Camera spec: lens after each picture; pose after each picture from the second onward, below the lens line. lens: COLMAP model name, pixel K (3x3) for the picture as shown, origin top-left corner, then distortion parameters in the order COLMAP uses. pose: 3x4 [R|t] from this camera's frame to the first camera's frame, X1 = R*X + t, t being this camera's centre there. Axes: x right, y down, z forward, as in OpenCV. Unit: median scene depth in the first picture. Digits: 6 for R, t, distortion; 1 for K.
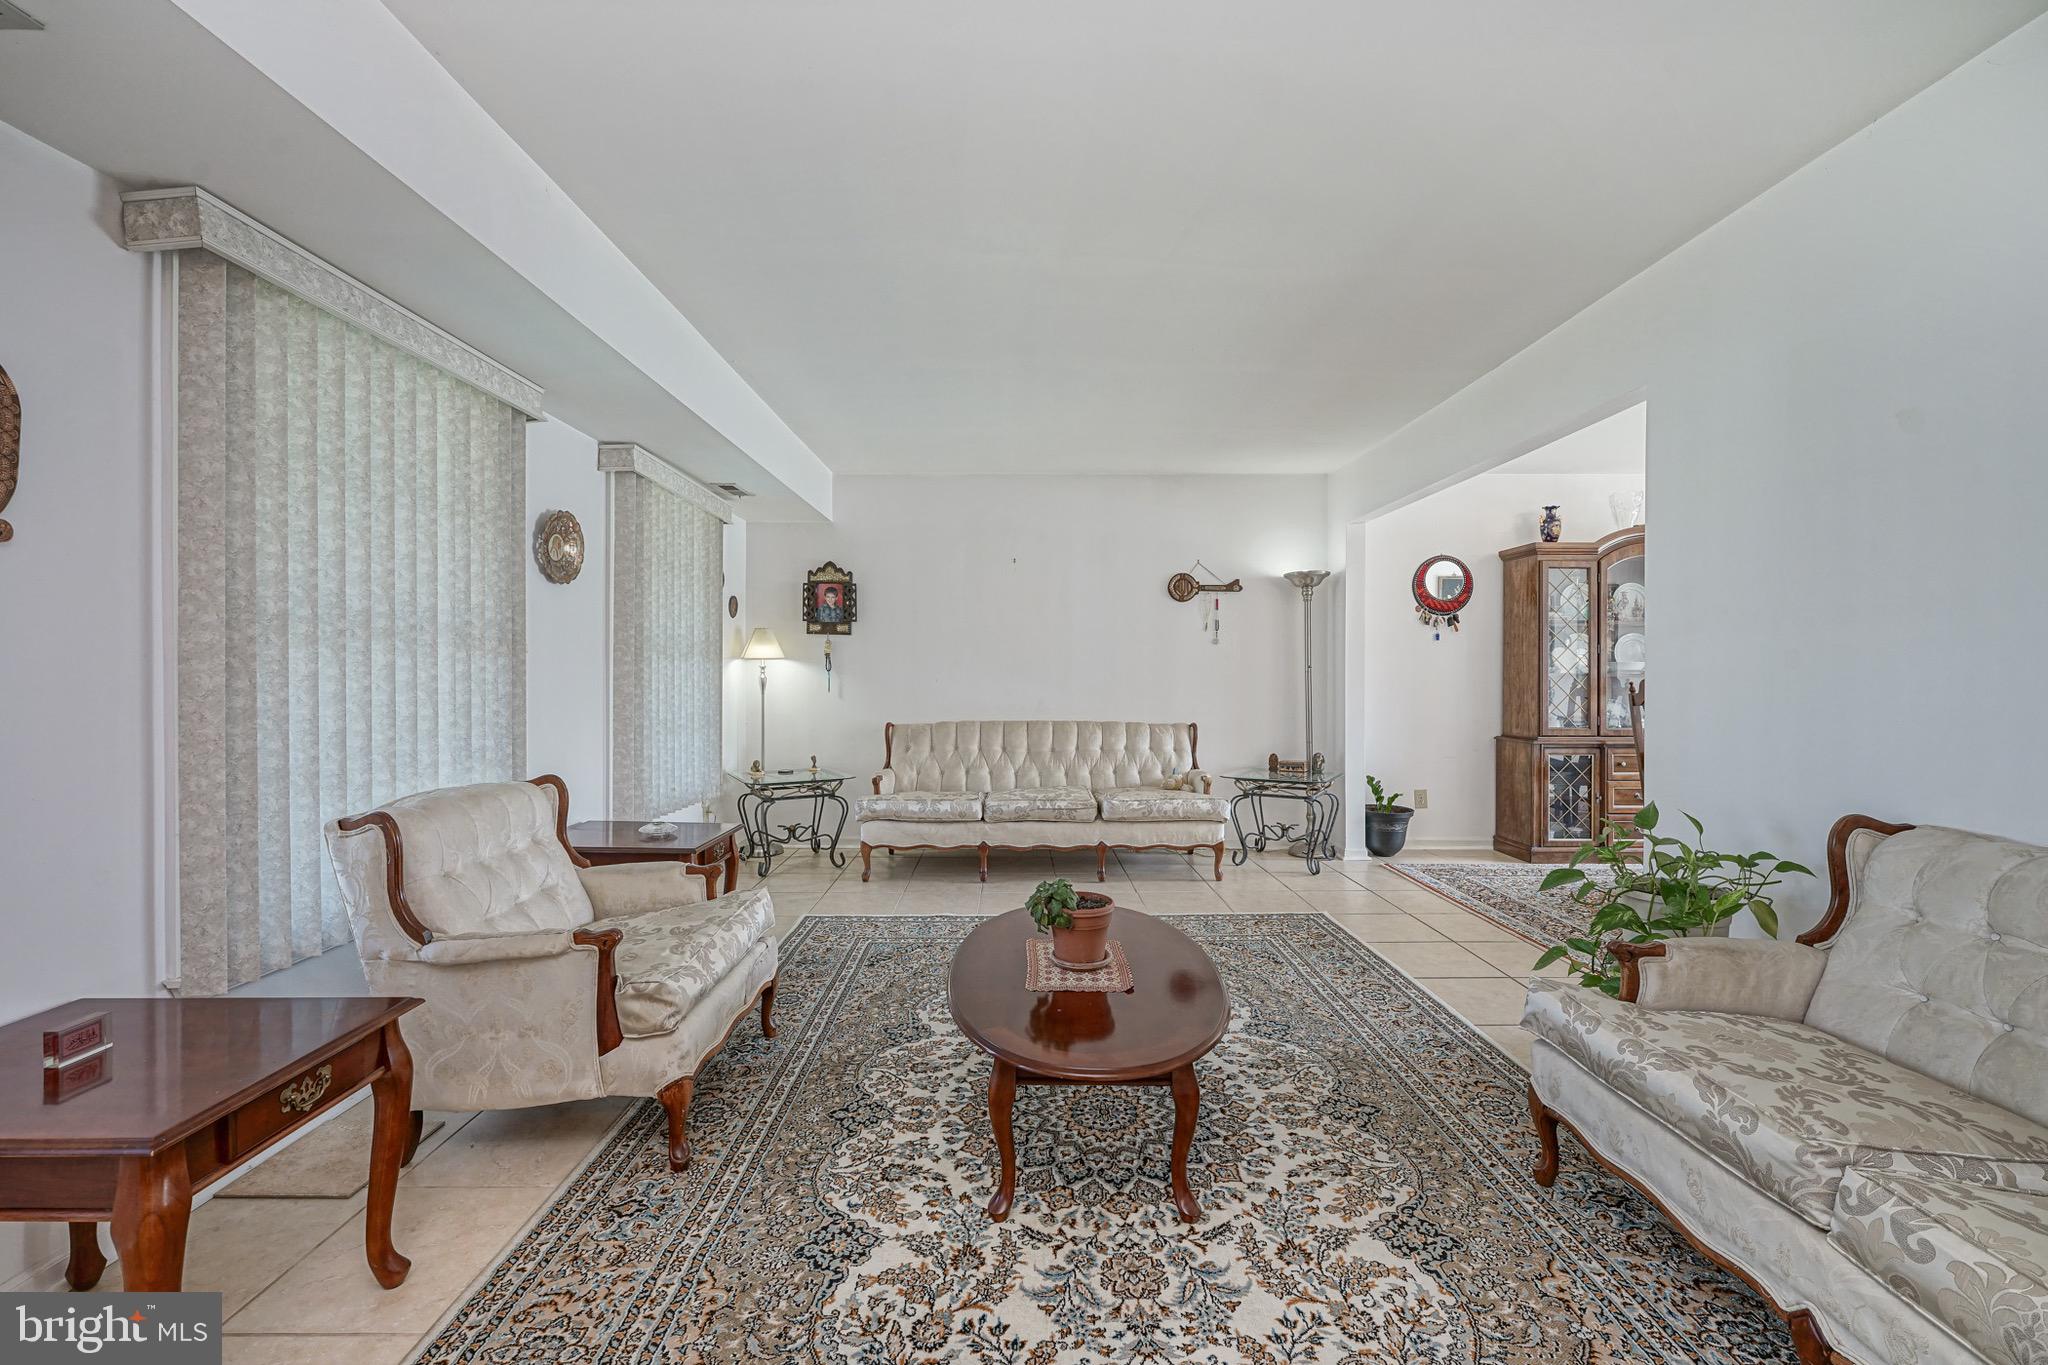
lens RADIAL K [[810.5, 0, 1023.4], [0, 810.5, 673.8], [0, 0, 1]] dist [-0.001288, 0.000115]
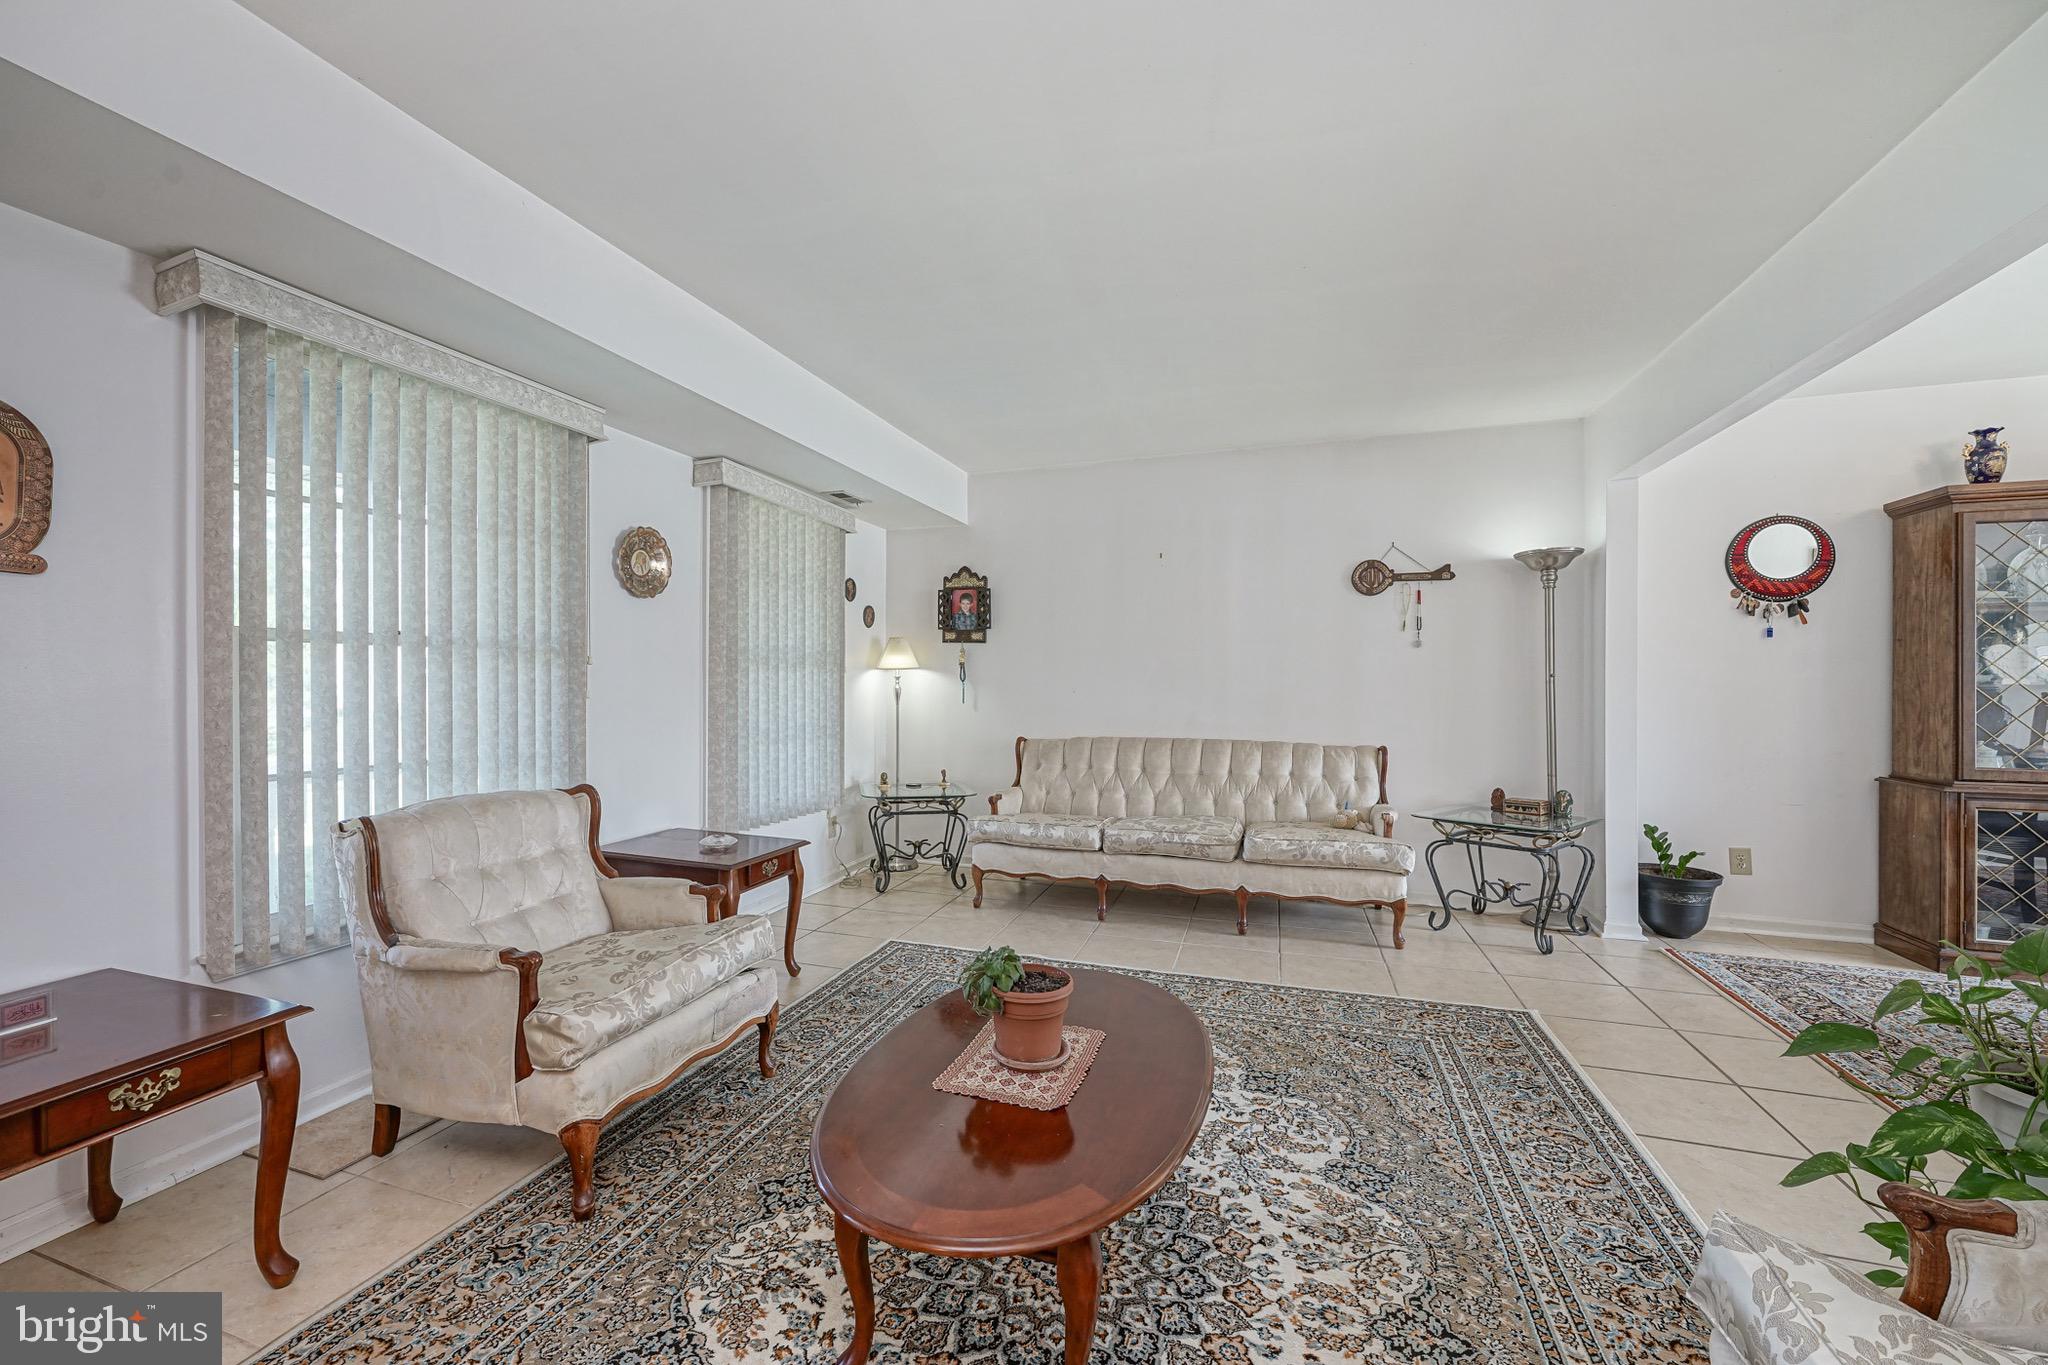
lens RADIAL K [[828.5, 0, 983.5], [0, 828.5, 681.9], [0, 0, 1]] dist [-0.001302, 0.000421]
pose [[0.939096, -0.000157, -0.343655, 0.139927], [-0.000278, 0.999999, -0.001216, -0.001809], [0.343655, 0.001238, 0.939095, 0.109182]]
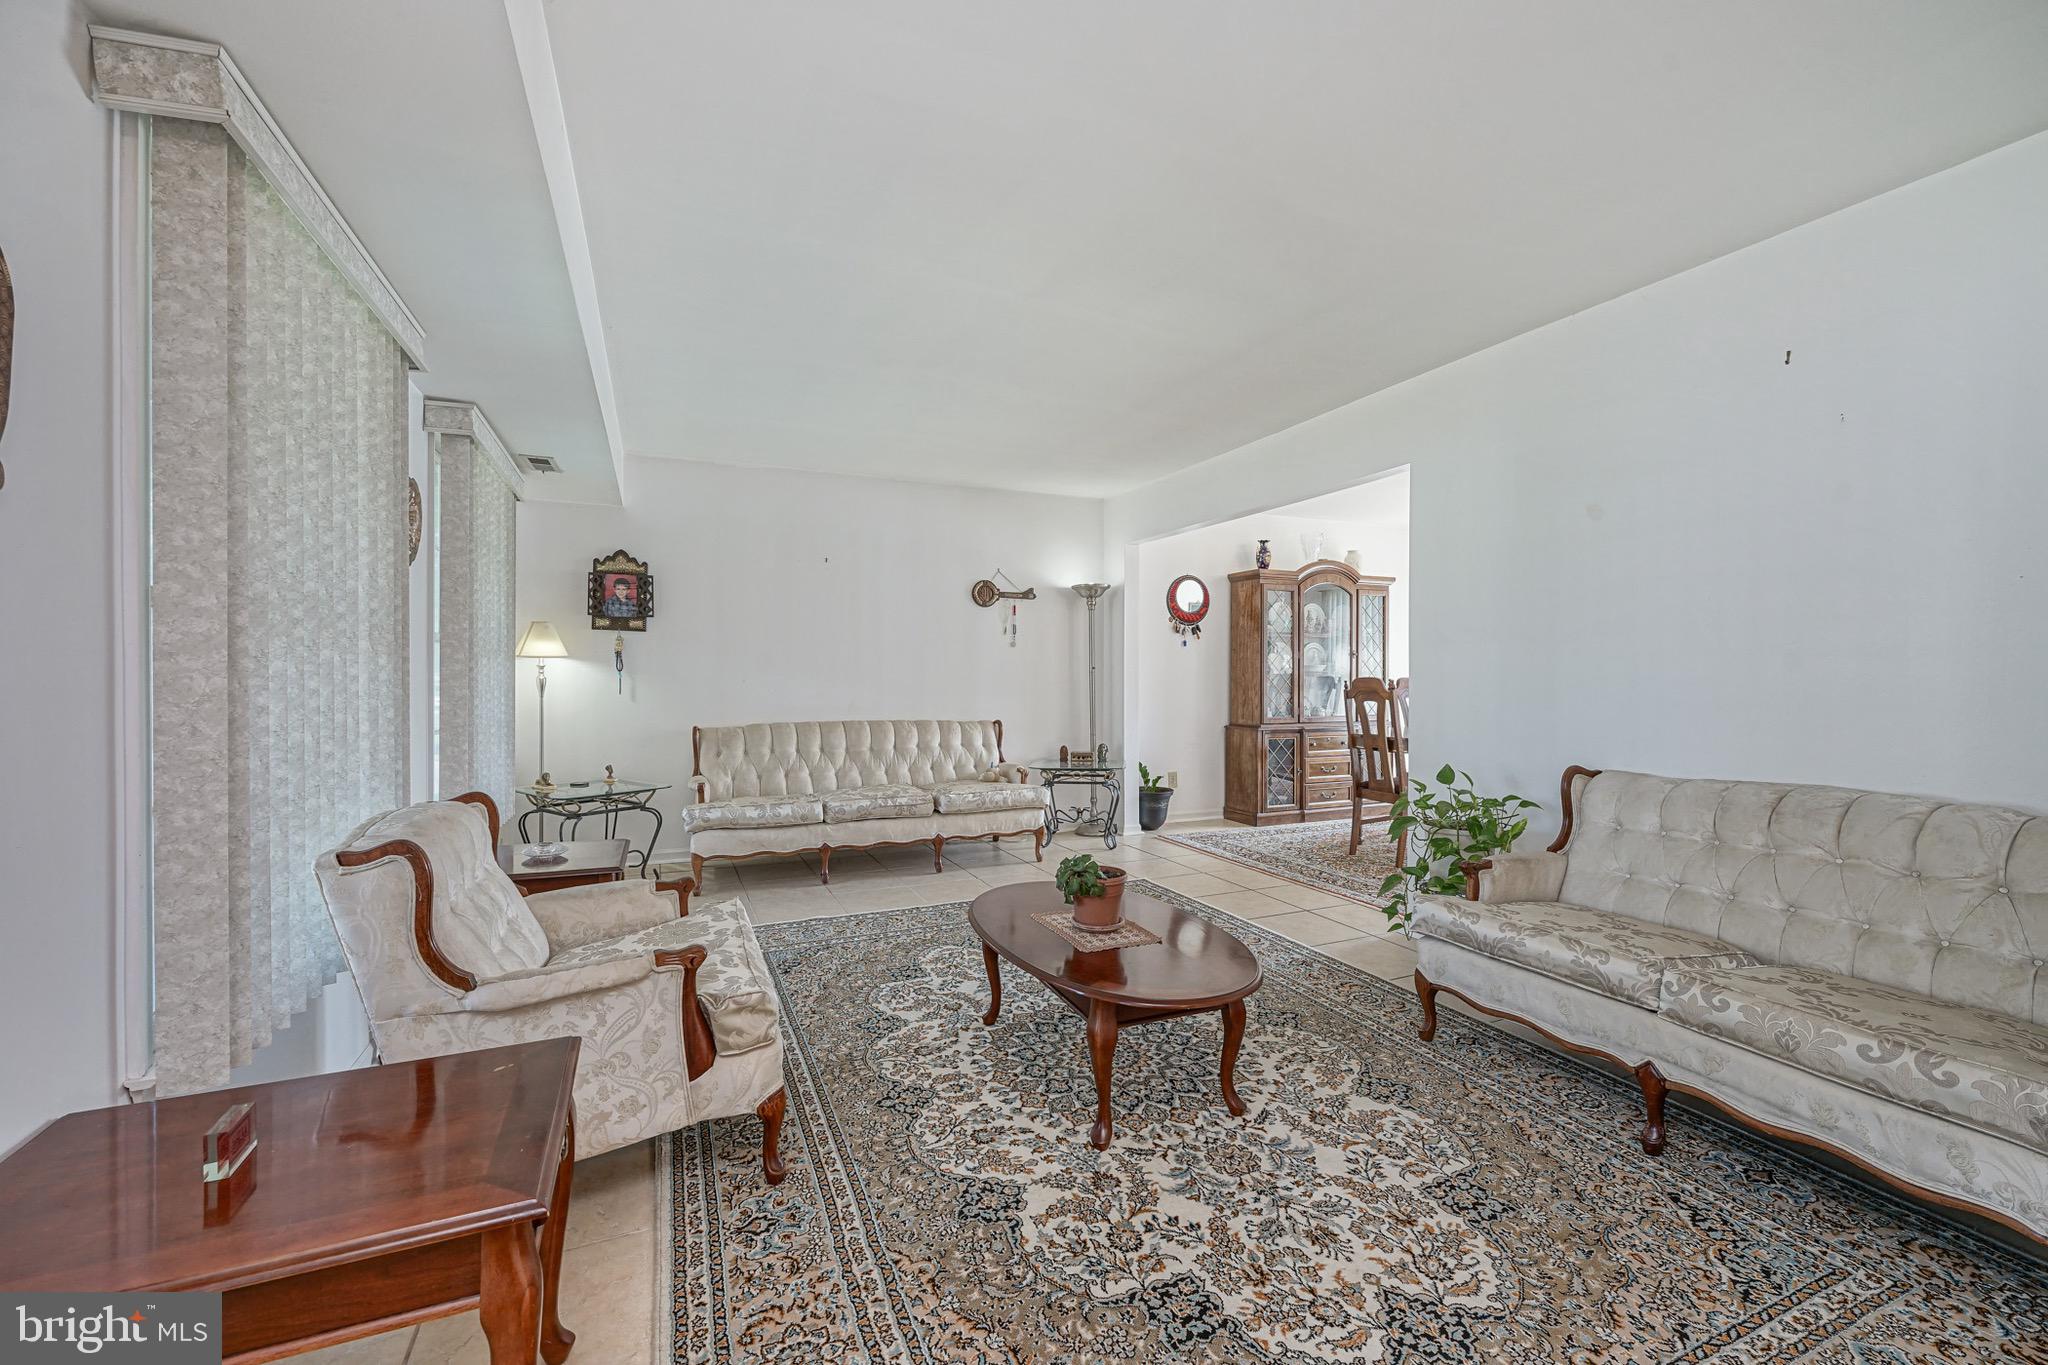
lens RADIAL K [[812.0, 0, 1010.3], [0, 812.0, 675.8], [0, 0, 1]] dist [-0.001613, 0.000062]
pose [[0.922189, -0.000517, 0.386740, -0.224670], [-0.000153, 0.999999, 0.001704, 0.000340], [-0.386741, -0.001630, 0.922187, -0.003886]]
